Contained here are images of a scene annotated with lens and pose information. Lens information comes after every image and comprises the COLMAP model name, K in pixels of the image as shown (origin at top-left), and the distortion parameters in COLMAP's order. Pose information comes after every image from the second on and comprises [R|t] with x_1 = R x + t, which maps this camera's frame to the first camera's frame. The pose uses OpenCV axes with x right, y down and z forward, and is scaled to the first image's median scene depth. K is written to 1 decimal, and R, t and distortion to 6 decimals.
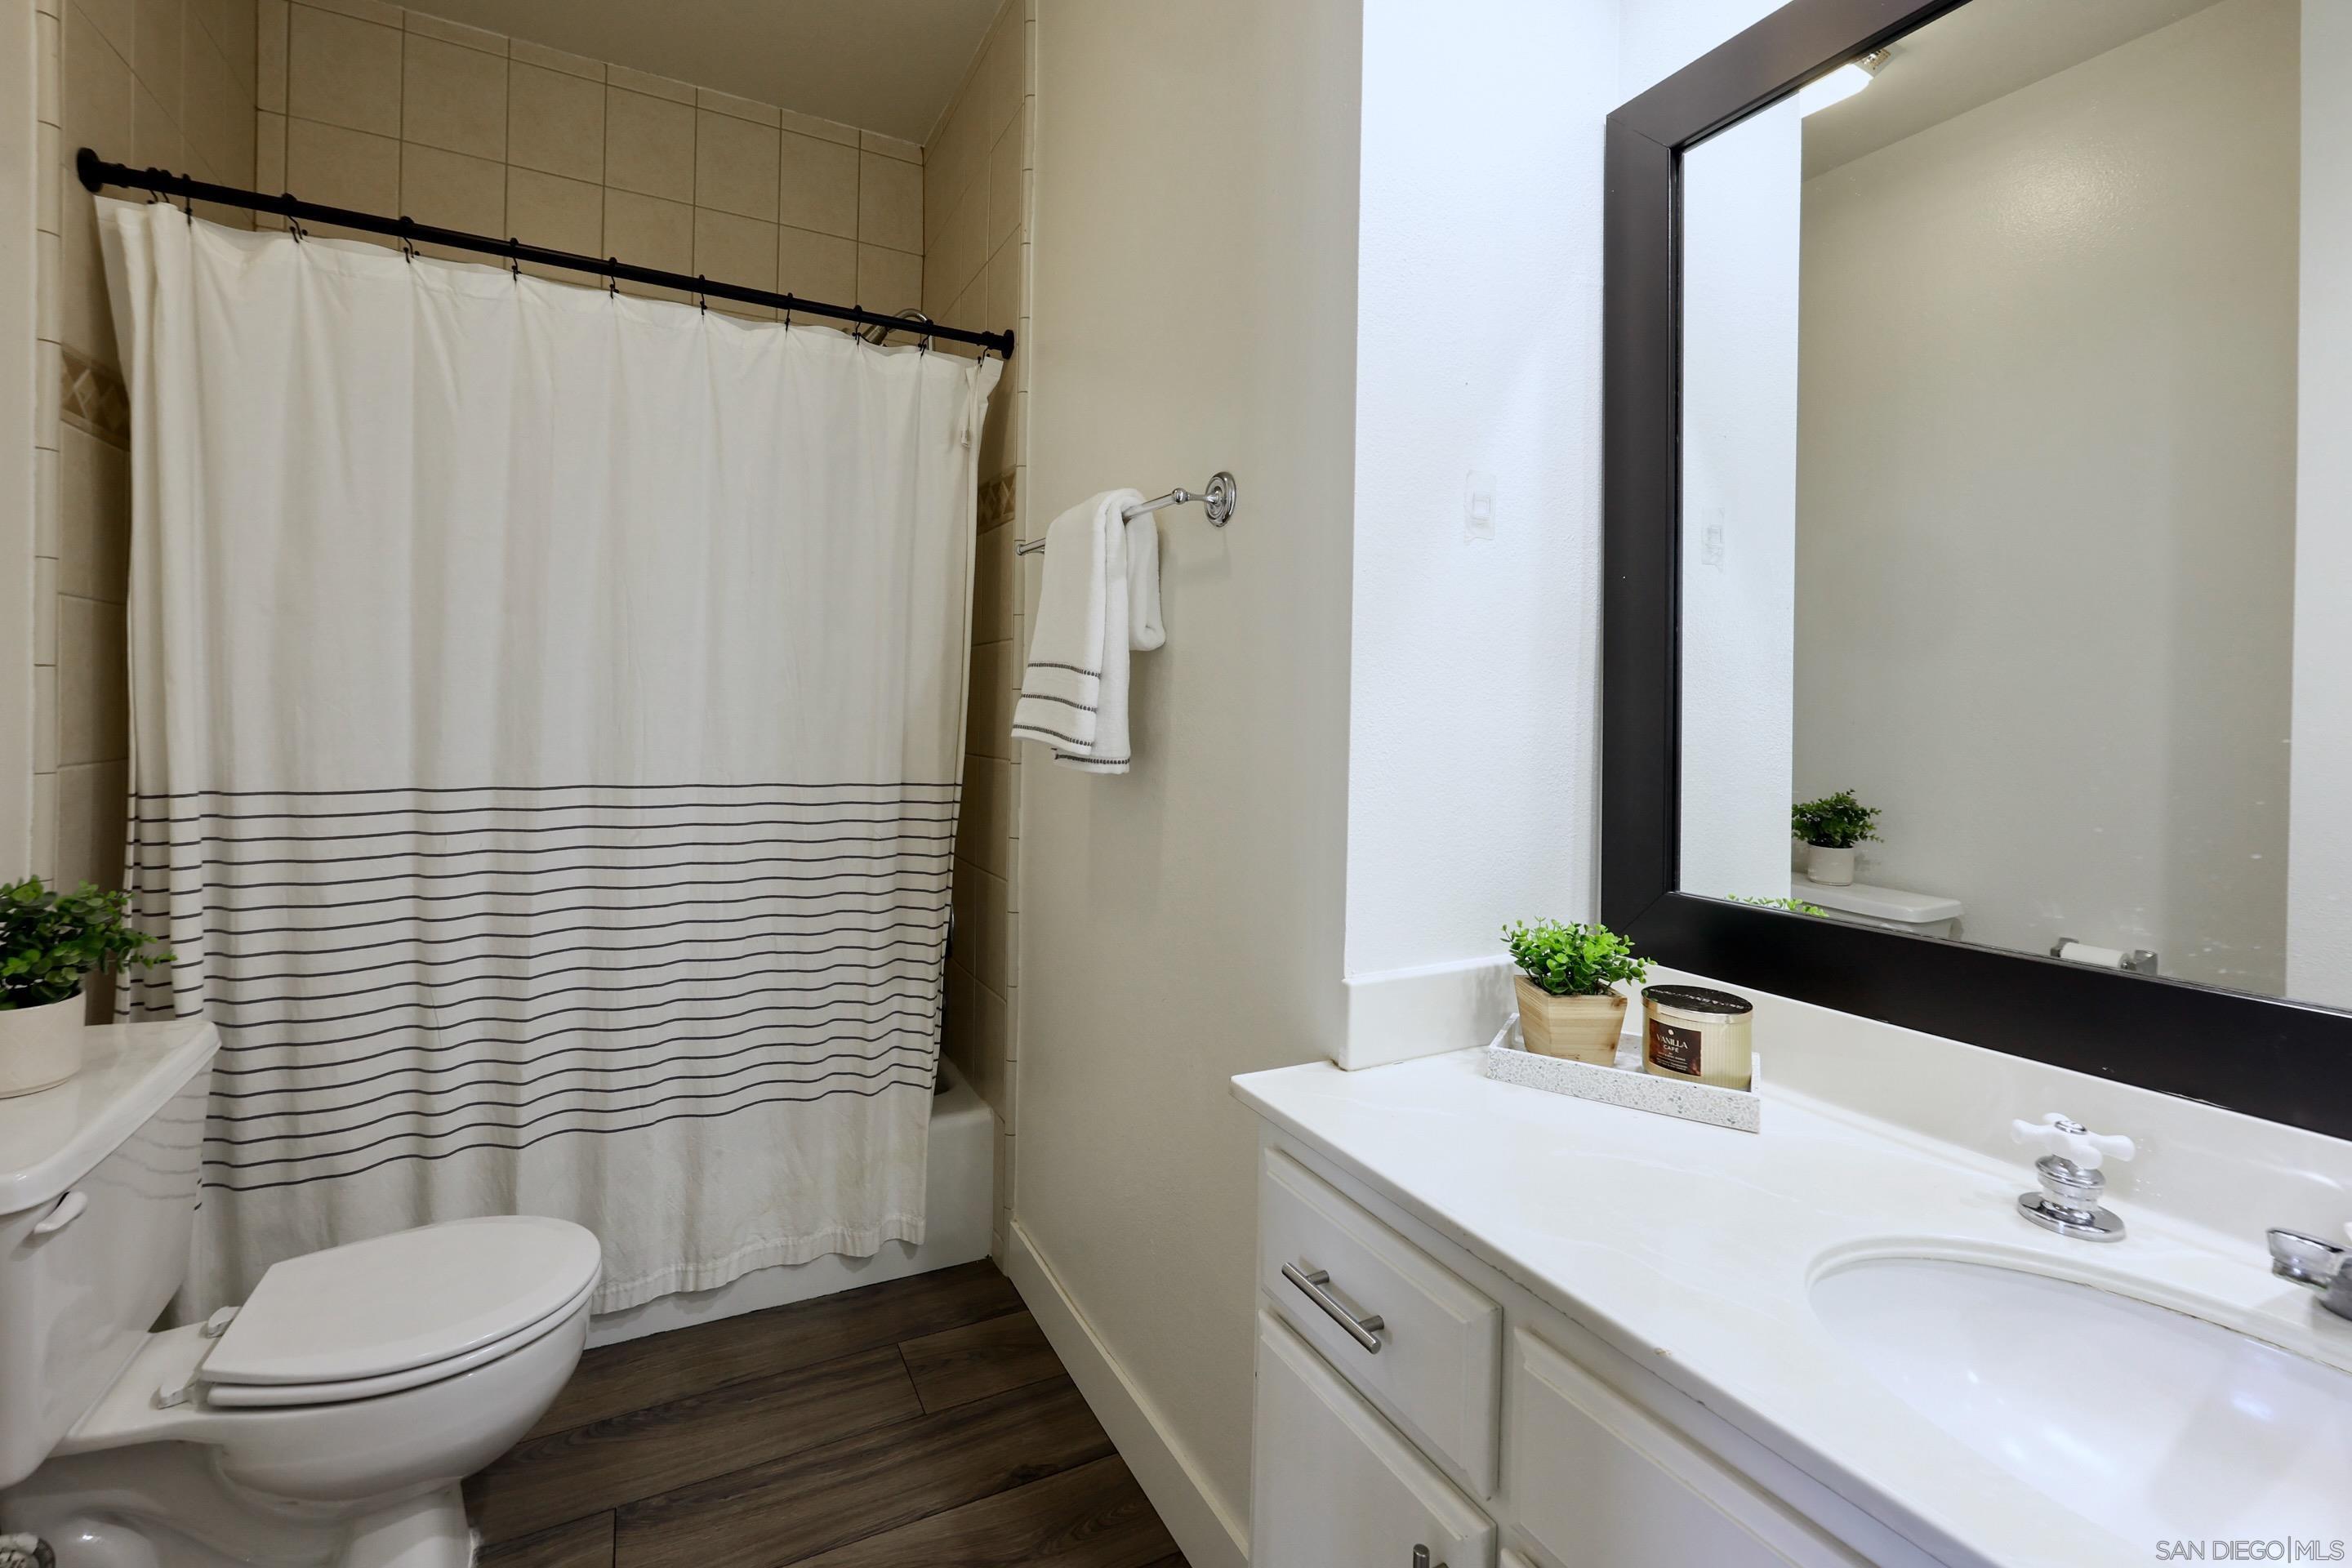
lens RADIAL K [[974.2, 0, 1171.7], [0, 974.2, 730.1], [0, 0, 1]] dist [-0.000049, -0.000289]
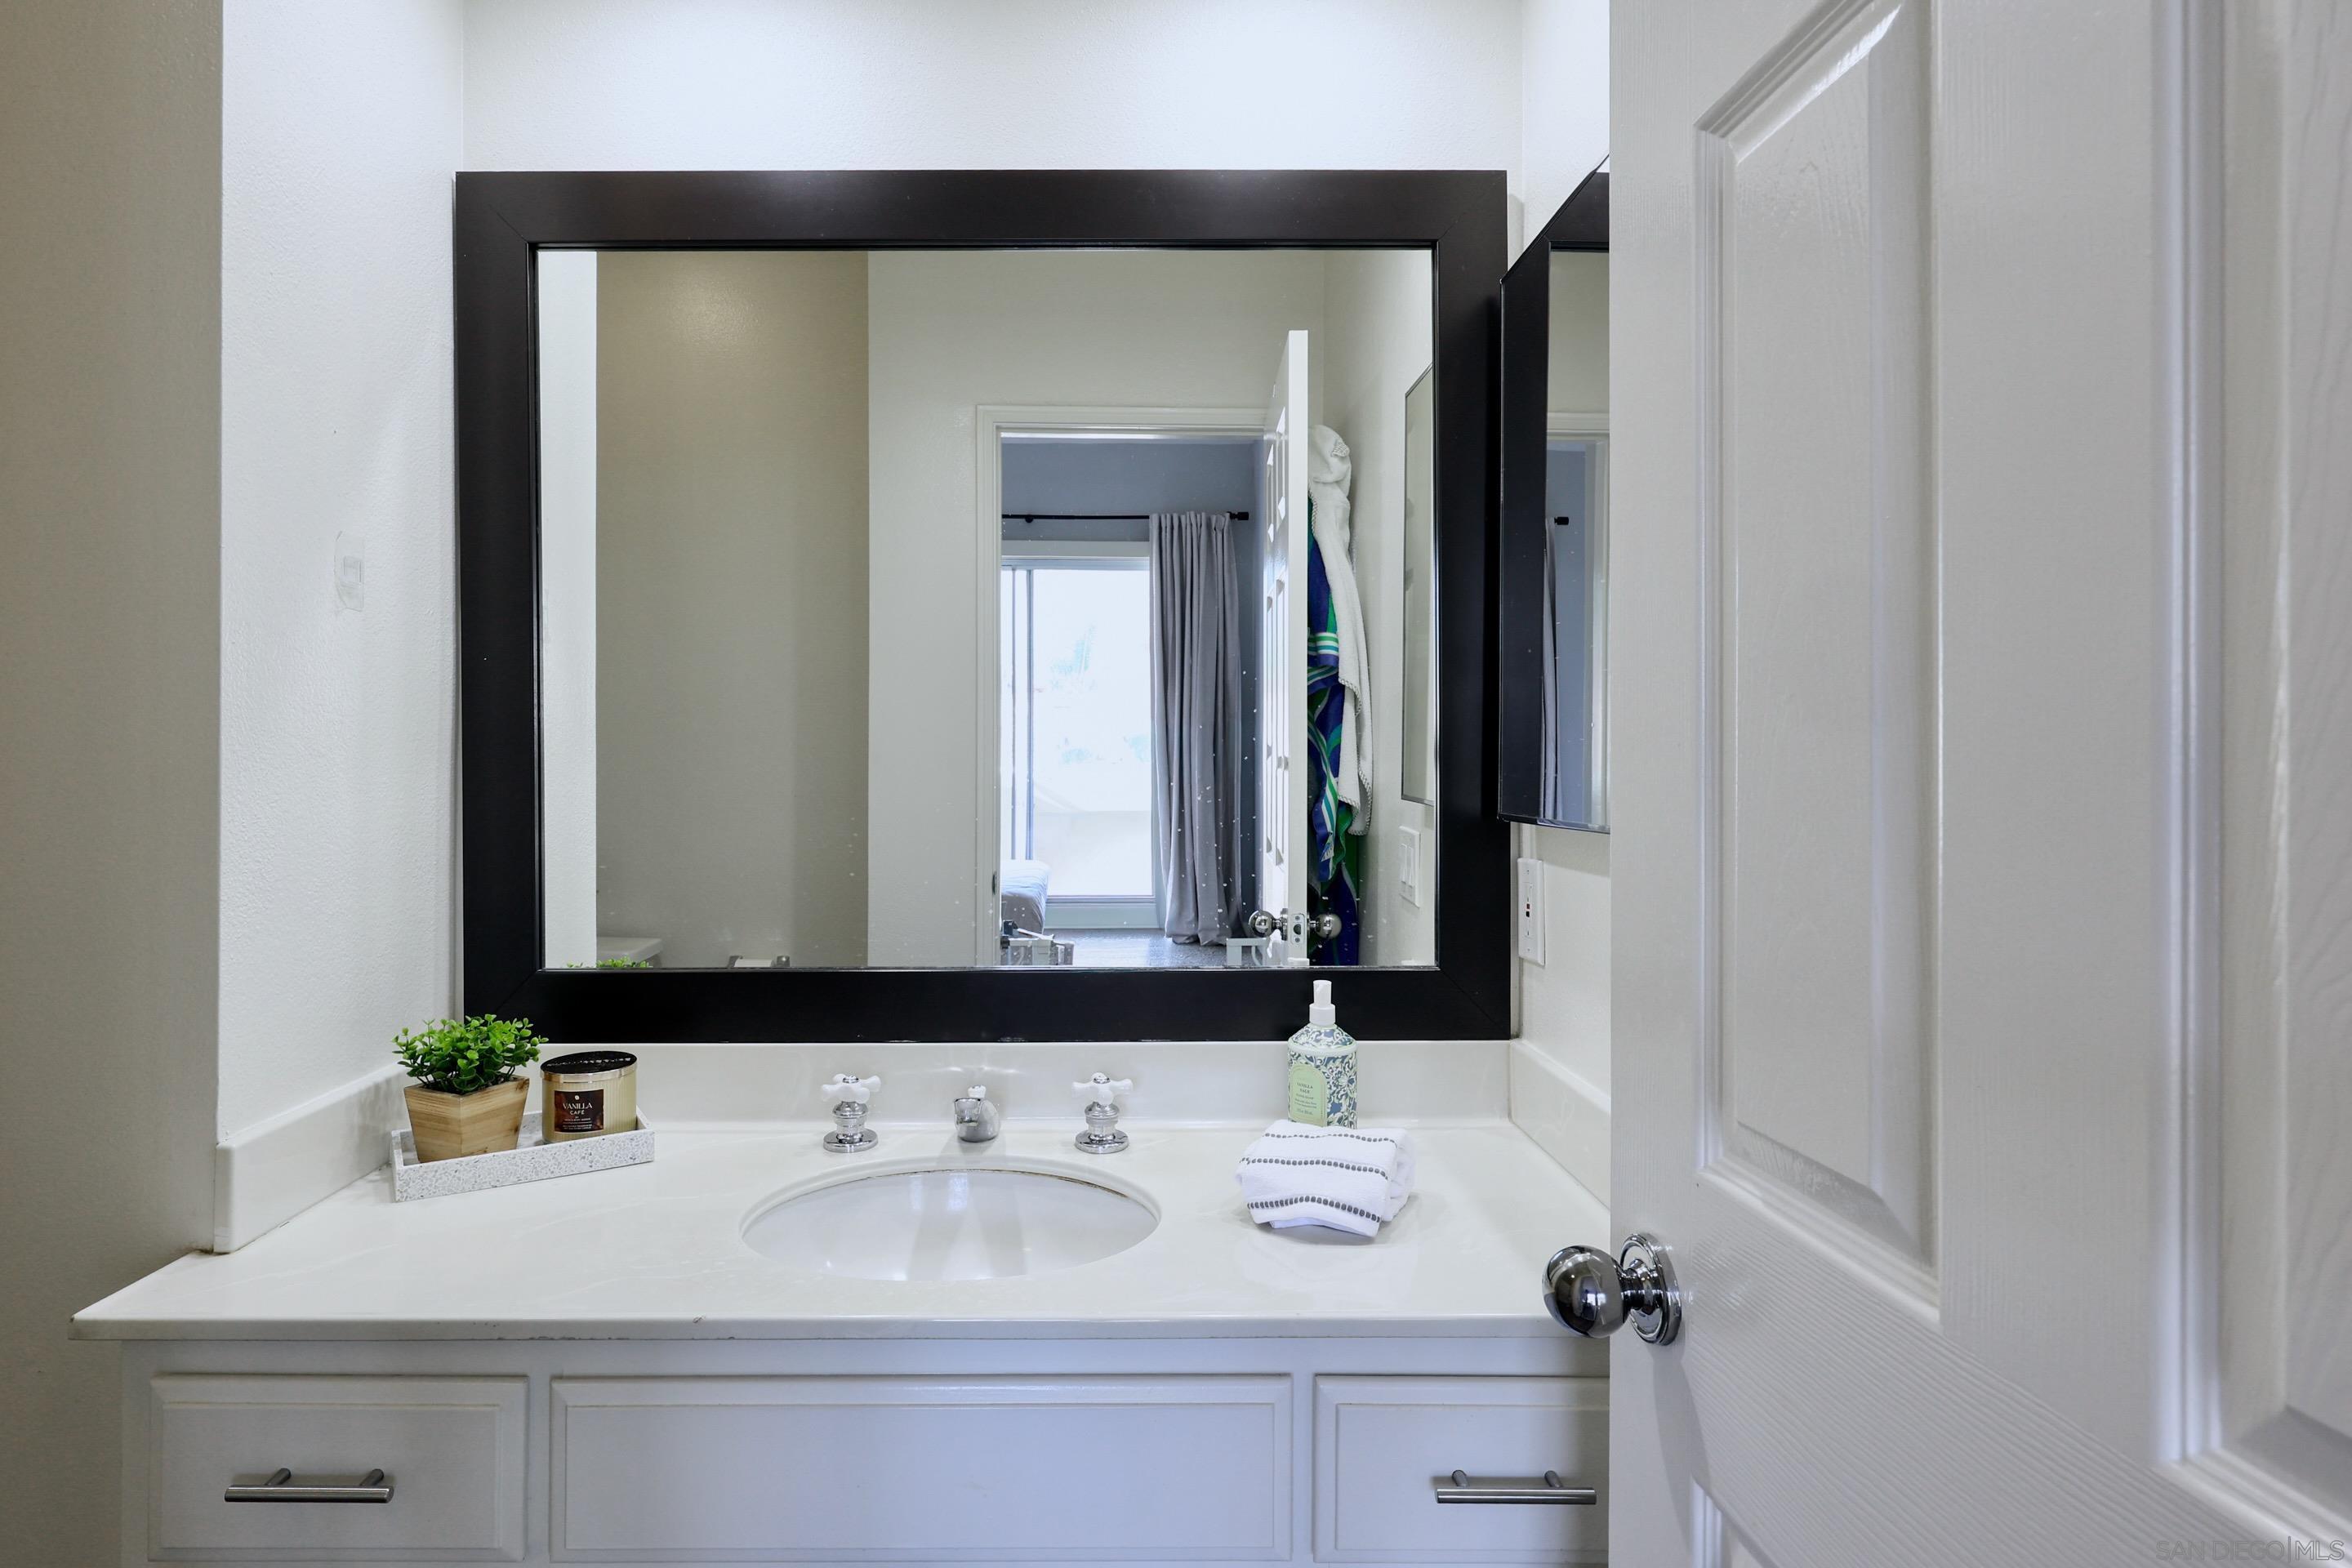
lens RADIAL K [[1082.4, 0, 1176.0], [0, 1082.4, 784.0], [0, 0, 1]] dist [-0.000170, -0.015505]
pose [[0.406711, -0.021507, 0.913304, -0.299226], [0.008595, 0.999769, 0.019716, -0.054729], [-0.913517, -0.000169, 0.406801, -0.092469]]
